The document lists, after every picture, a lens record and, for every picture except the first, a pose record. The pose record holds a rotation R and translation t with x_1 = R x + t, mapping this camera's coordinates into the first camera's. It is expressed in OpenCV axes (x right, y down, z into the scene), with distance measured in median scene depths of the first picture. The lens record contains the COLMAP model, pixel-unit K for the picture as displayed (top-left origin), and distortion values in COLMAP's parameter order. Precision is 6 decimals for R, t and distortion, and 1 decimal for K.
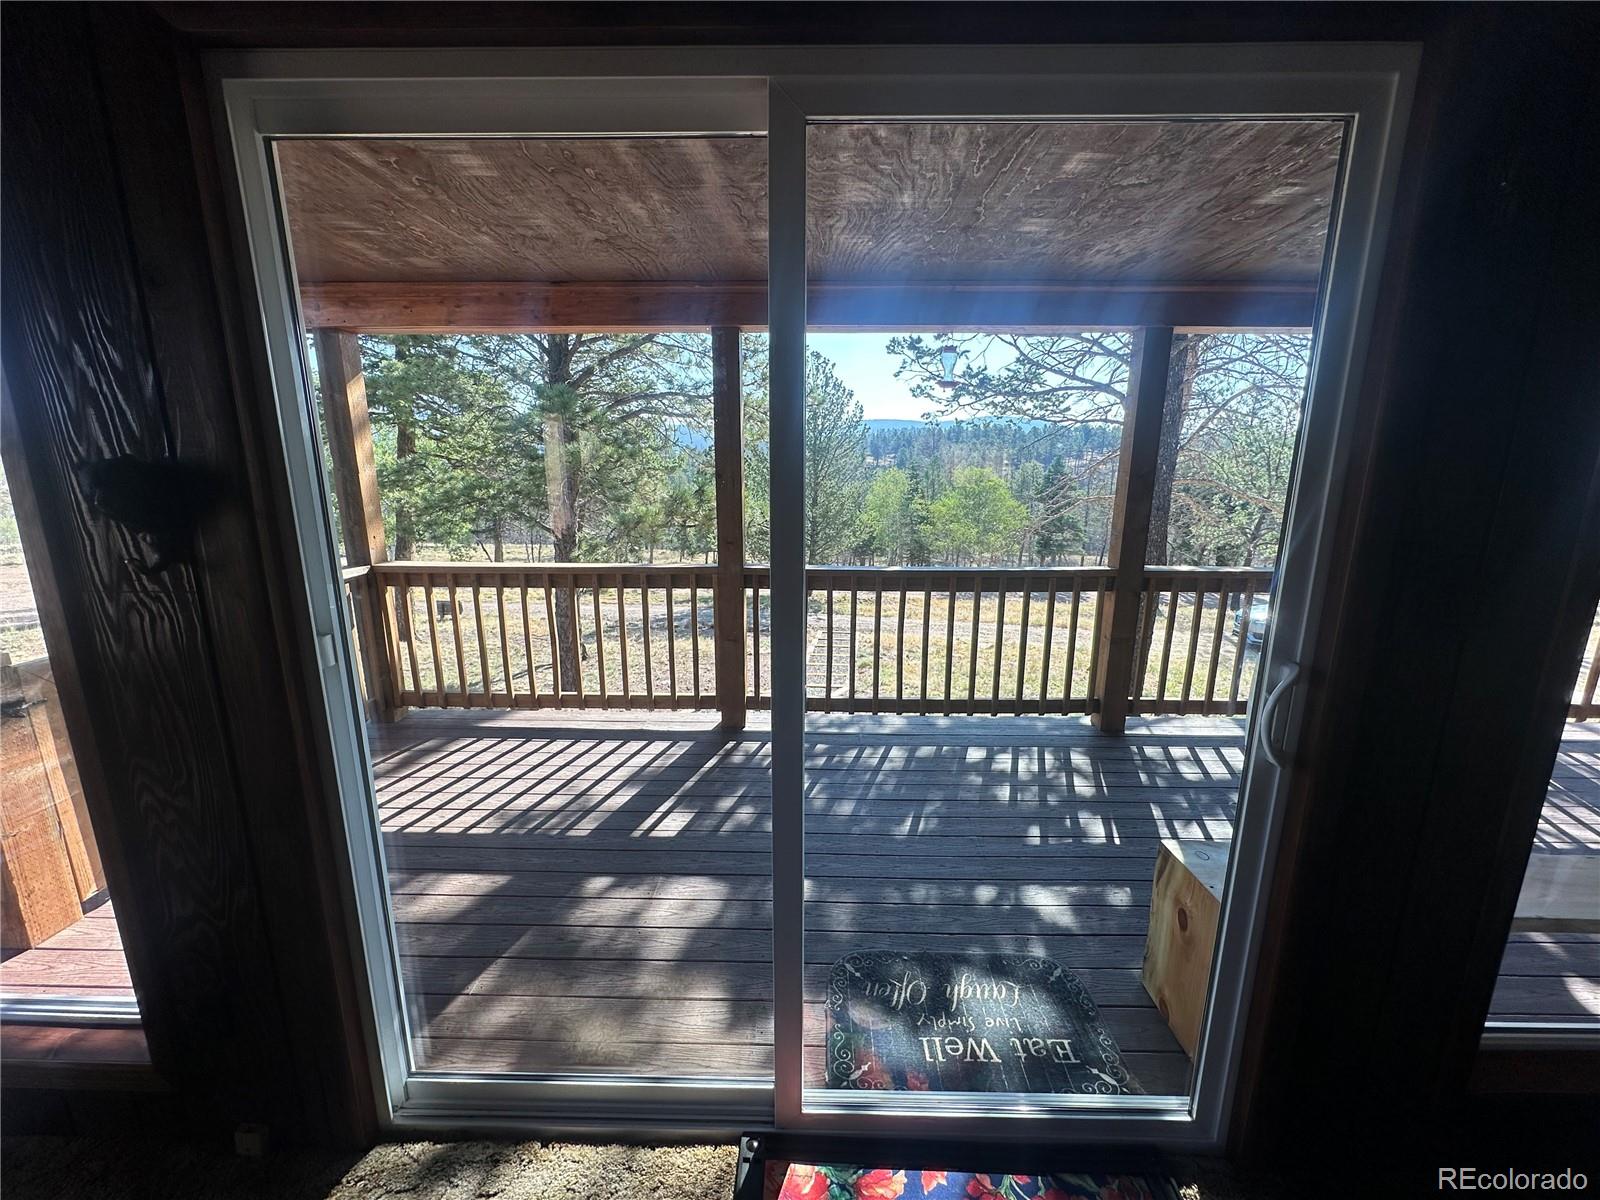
lens RADIAL K [[632.5, 0, 800.0], [0, 632.5, 600.0], [0, 0, 1]] dist [0.000916, 0.000212]
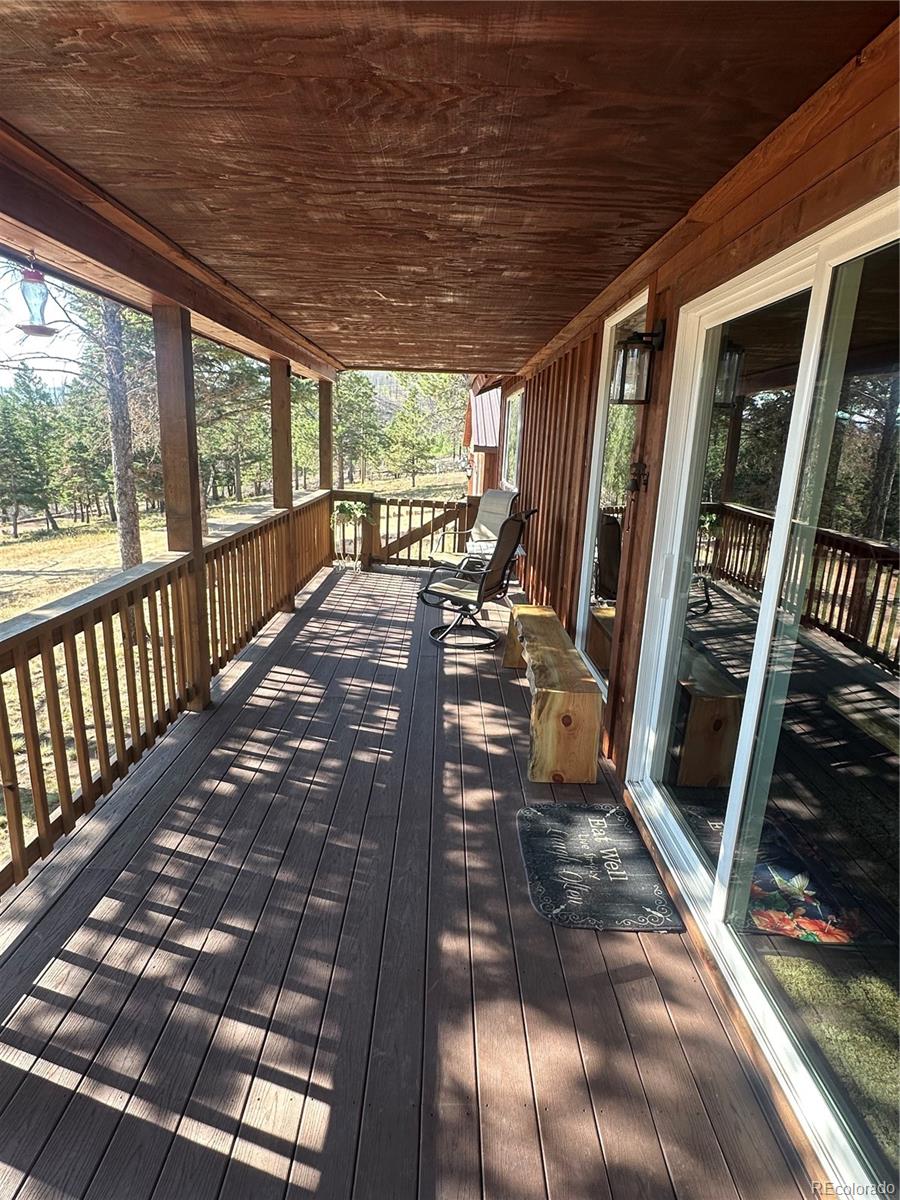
lens RADIAL K [[638.3, 0, 450.0], [0, 638.3, 600.0], [0, 0, 1]] dist [-0.001016, -0.000238]
pose [[-0.018558, -0.247691, 0.968661, -0.815208], [0.171632, 0.953658, 0.247142, -0.250580], [-0.984986, 0.170840, 0.024814, 0.963123]]
